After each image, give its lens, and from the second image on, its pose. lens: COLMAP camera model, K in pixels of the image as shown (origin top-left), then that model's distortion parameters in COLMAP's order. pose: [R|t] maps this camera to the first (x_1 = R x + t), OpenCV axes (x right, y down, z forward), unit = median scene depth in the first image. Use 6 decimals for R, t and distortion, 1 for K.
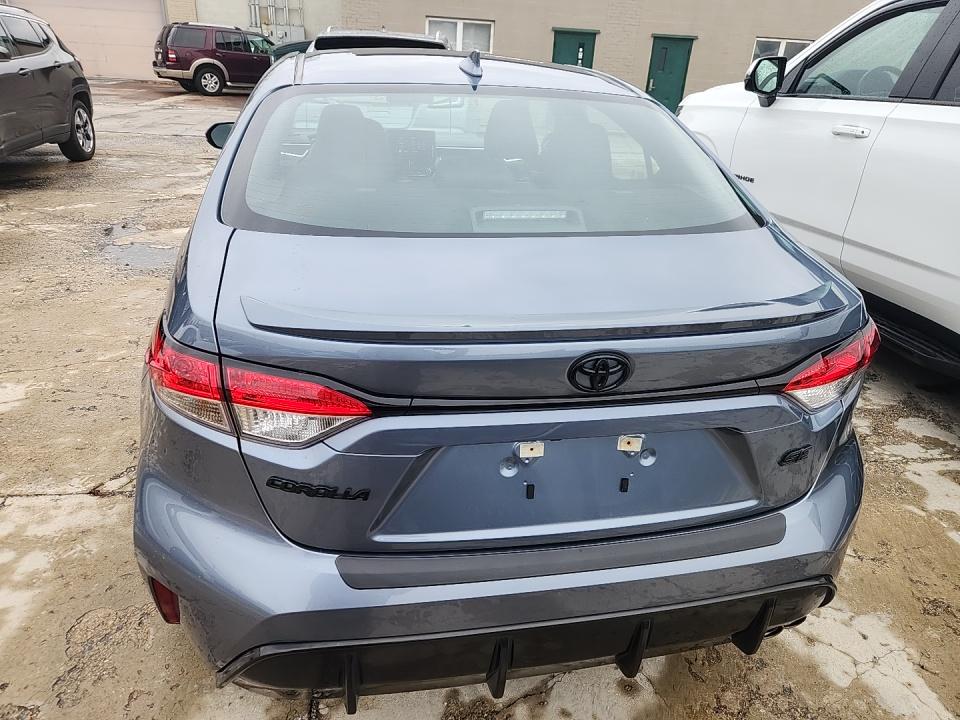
lens RADIAL K [[647.3, 0, 473.9], [0, 647.3, 359.2], [0, 0, 1]] dist [0.057093, -0.043595]
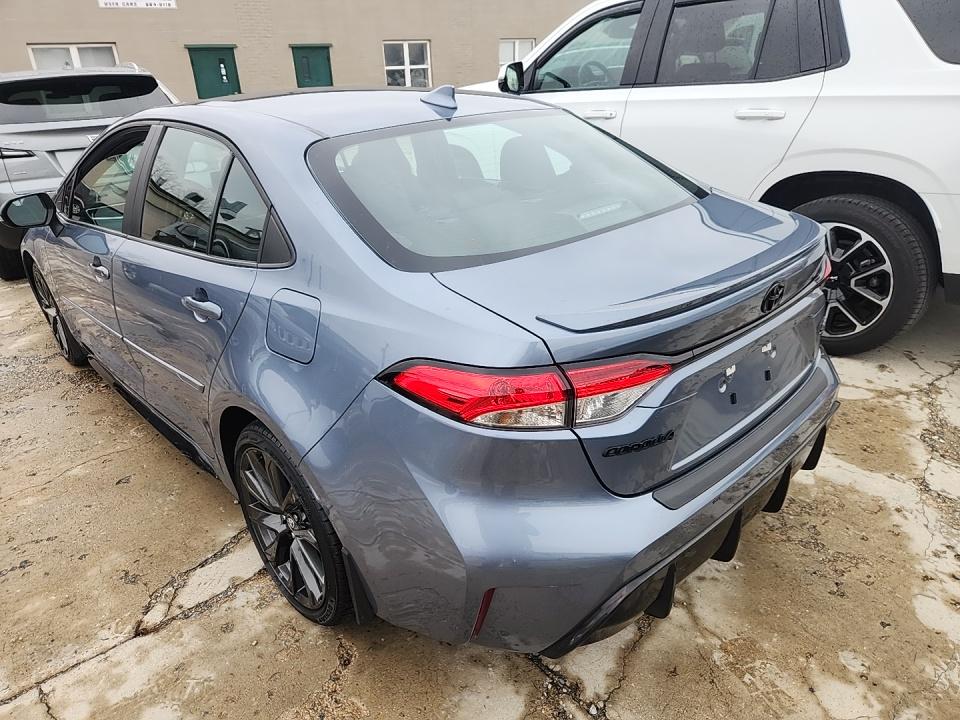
lens RADIAL K [[647.3, 0, 485.7], [0, 647.3, 359.0], [0, 0, 1]] dist [0.057093, -0.043595]
pose [[0.845381, -0.295165, 0.445207, -0.364200], [0.298485, 0.952230, 0.064535, -0.046827], [-0.442988, 0.078331, 0.893099, -0.002921]]
